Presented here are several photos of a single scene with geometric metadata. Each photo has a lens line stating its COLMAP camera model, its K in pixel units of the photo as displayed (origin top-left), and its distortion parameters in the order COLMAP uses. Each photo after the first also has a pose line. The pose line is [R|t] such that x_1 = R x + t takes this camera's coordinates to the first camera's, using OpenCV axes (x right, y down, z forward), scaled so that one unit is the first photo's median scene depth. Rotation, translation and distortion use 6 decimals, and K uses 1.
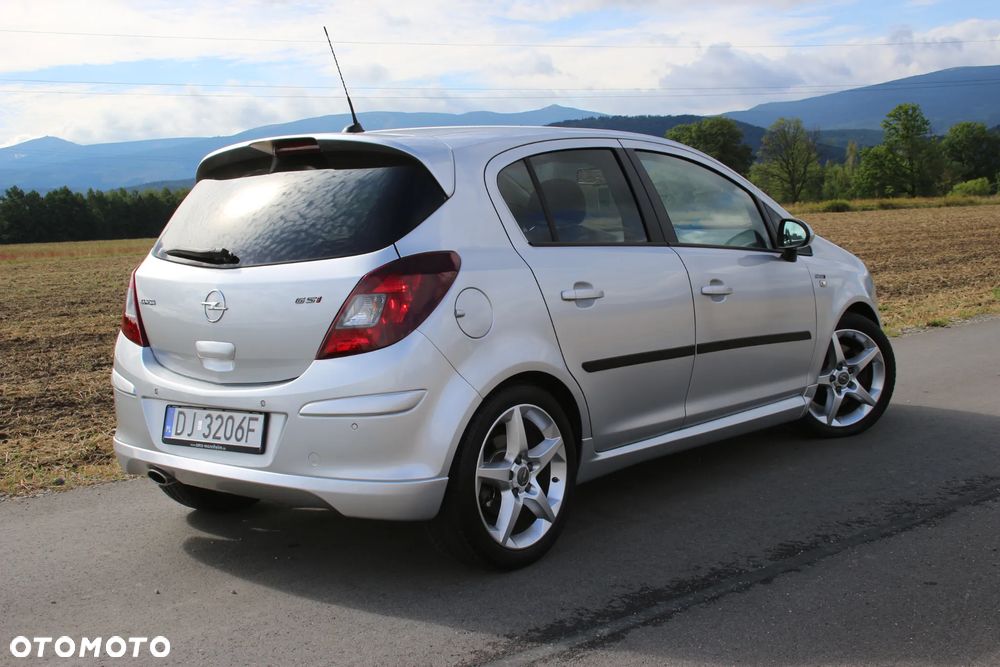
lens RADIAL K [[1262.0, 0, 500.0], [0, 1262.0, 333.5], [0, 0, 1]] dist [-0.062441, 0.008879]
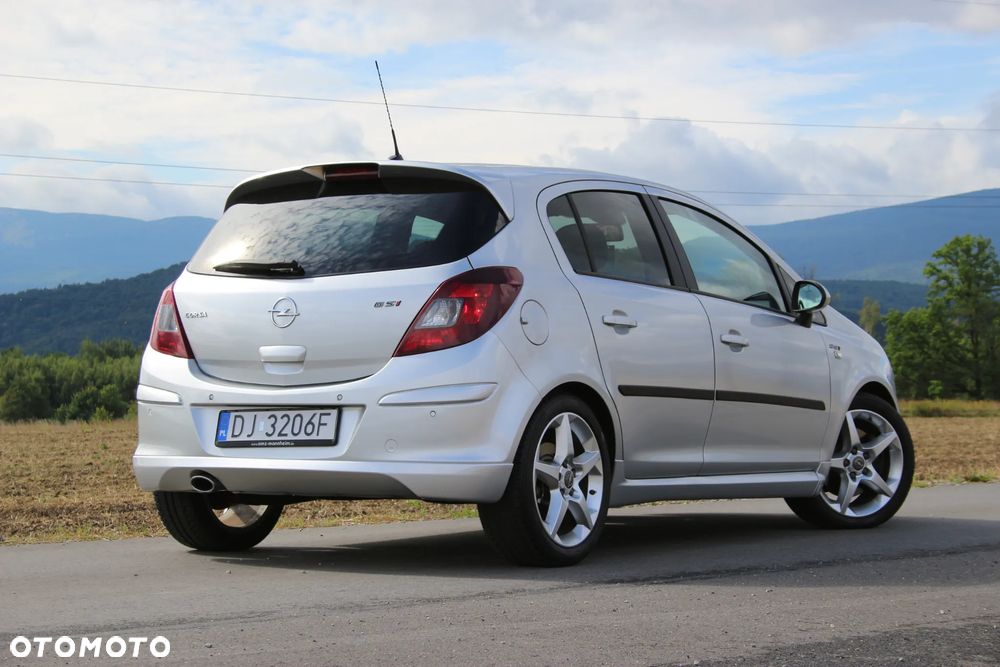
lens RADIAL K [[2363.5, 0, 500.0], [0, 2363.5, 333.5], [0, 0, 1]] dist [0.073704, 0.069824]
pose [[0.992317, 0.042390, 0.116229, -0.276551], [-0.027192, 0.991225, -0.129356, 0.249054], [-0.120693, 0.125202, 0.984763, -0.988298]]
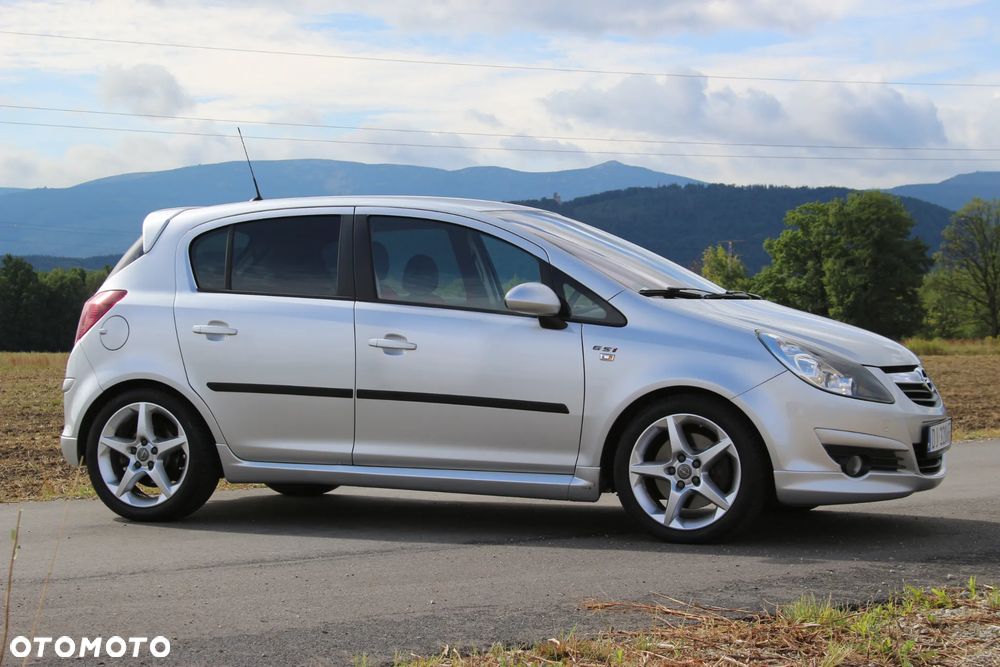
lens RADIAL K [[2182.6, 0, 500.0], [0, 2182.6, 333.5], [0, 0, 1]] dist [0.104465, 0.154624]
pose [[0.300309, 0.051266, -0.952463, 2.381051], [-0.111774, 0.993566, 0.018237, -0.105138], [0.947270, 0.100984, 0.304107, 0.616768]]
